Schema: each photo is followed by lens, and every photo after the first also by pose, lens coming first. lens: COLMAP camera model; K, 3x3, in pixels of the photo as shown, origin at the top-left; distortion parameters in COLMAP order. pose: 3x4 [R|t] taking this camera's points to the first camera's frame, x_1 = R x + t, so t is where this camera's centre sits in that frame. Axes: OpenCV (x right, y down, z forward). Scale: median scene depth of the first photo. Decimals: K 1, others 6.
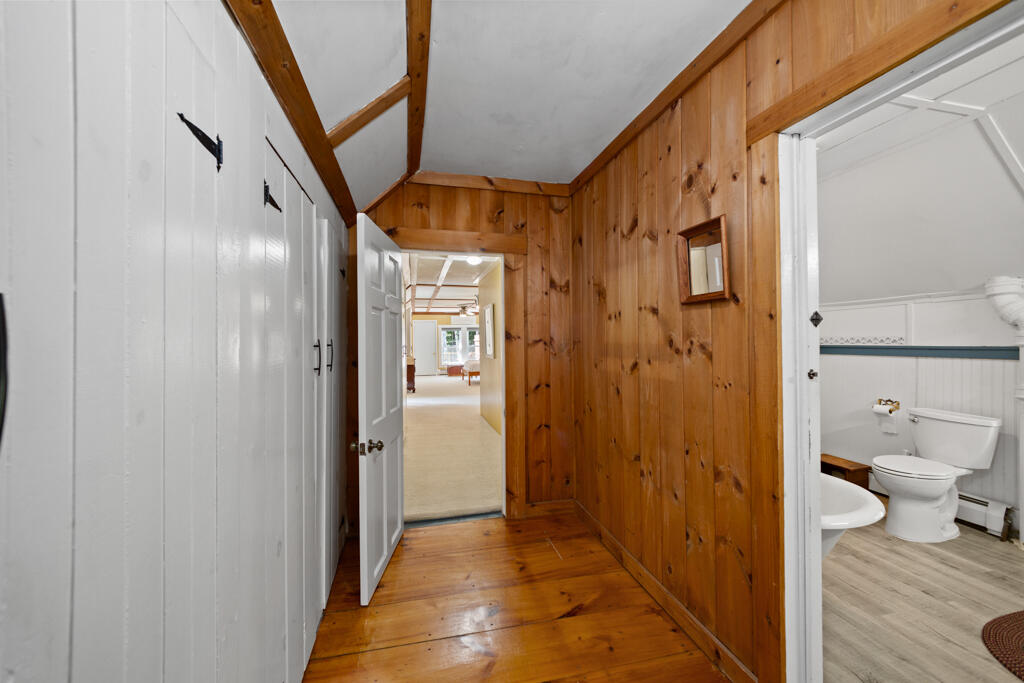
lens RADIAL K [[398.5, 0, 508.2], [0, 398.5, 340.9], [0, 0, 1]] dist [0.001121, 0.001159]
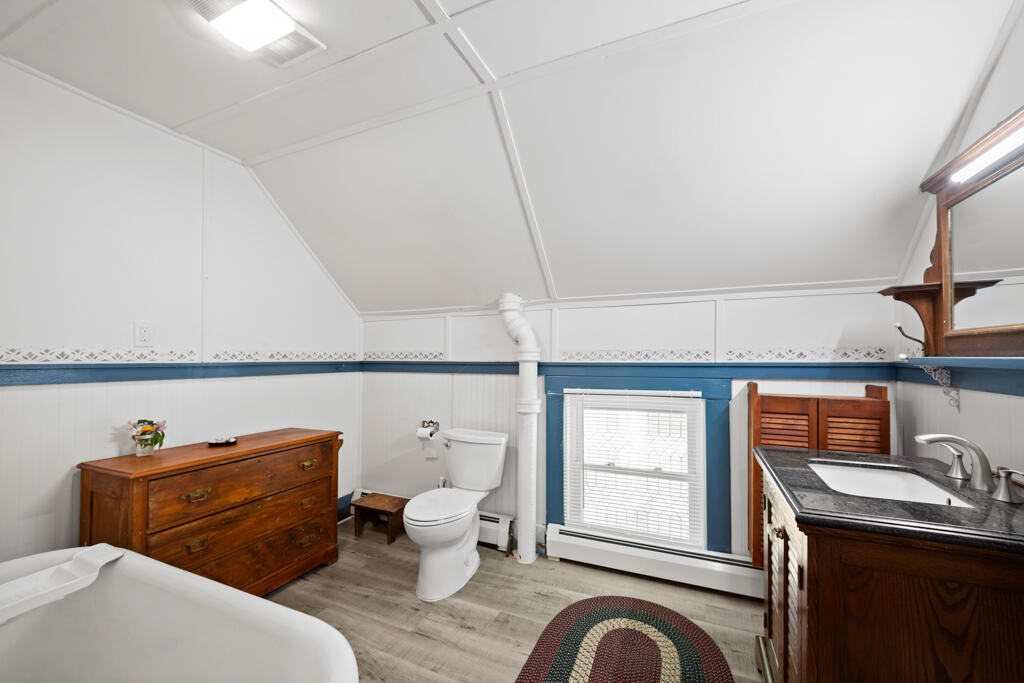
lens RADIAL K [[398.5, 0, 515.2], [0, 398.5, 347.5], [0, 0, 1]] dist [0.001121, 0.001159]
pose [[0.620008, 0.012822, 0.784491, 0.432824], [-0.005846, 0.999914, -0.011722, -0.011947], [-0.784574, 0.002682, 0.620029, 0.346257]]
